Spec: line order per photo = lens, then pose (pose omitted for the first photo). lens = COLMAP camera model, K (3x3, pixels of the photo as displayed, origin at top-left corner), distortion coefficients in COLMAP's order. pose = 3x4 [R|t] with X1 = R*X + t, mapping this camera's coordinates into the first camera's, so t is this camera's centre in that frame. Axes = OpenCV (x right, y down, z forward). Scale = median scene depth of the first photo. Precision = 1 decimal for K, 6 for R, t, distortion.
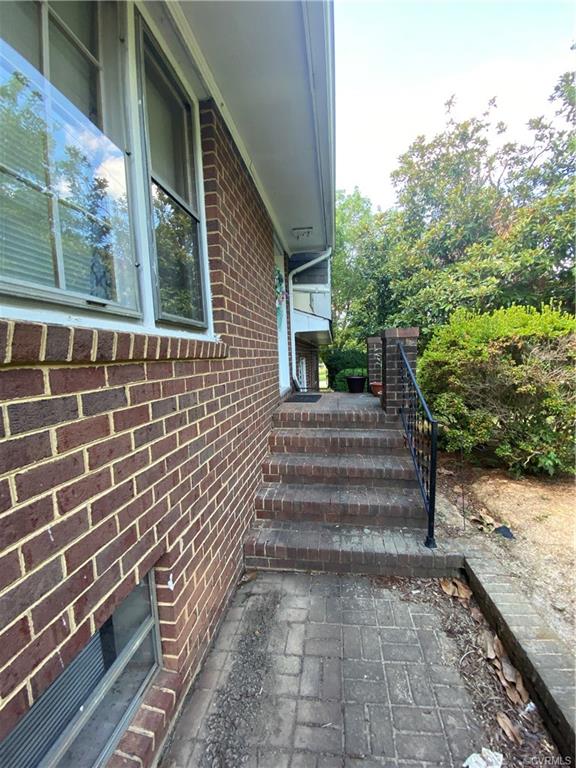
lens RADIAL K [[311.7, 0, 289.0], [0, 311.7, 386.4], [0, 0, 1]] dist [-0.011052, -0.007230]
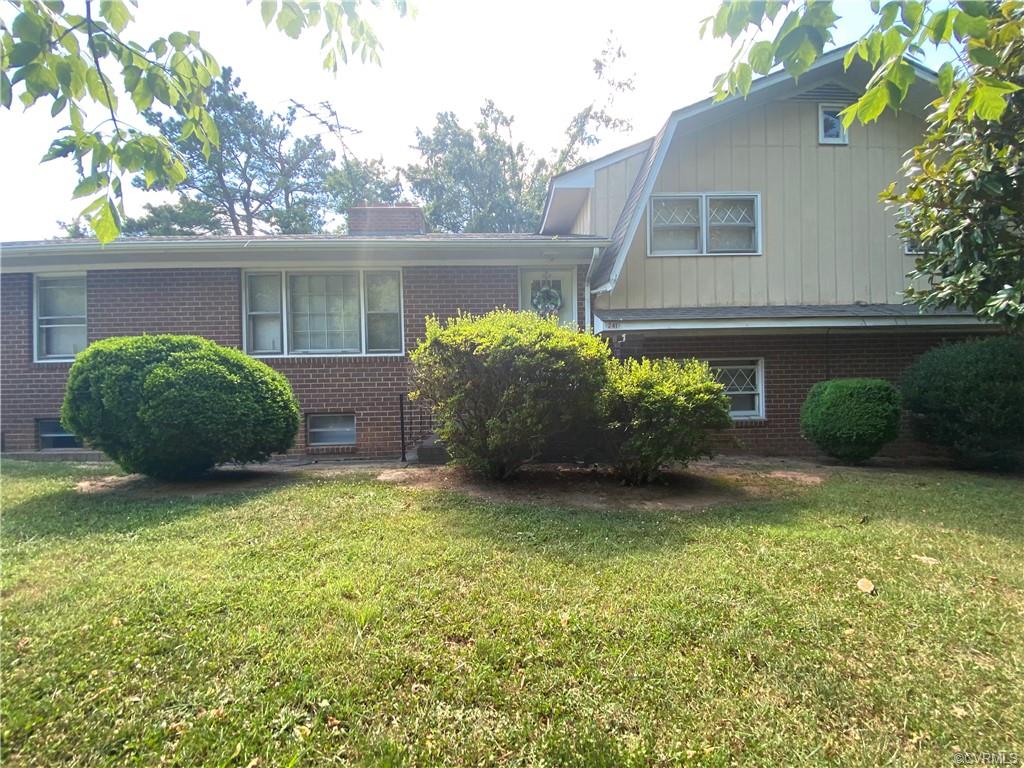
lens RADIAL K [[415.5, 0, 512.1], [0, 415.5, 382.3], [0, 0, 1]] dist [-0.011052, -0.007230]
pose [[0.174463, 0.035115, -0.984037, 5.610513], [-0.081812, 0.996425, 0.021052, -0.122252], [0.981259, 0.076834, 0.176712, 2.217632]]
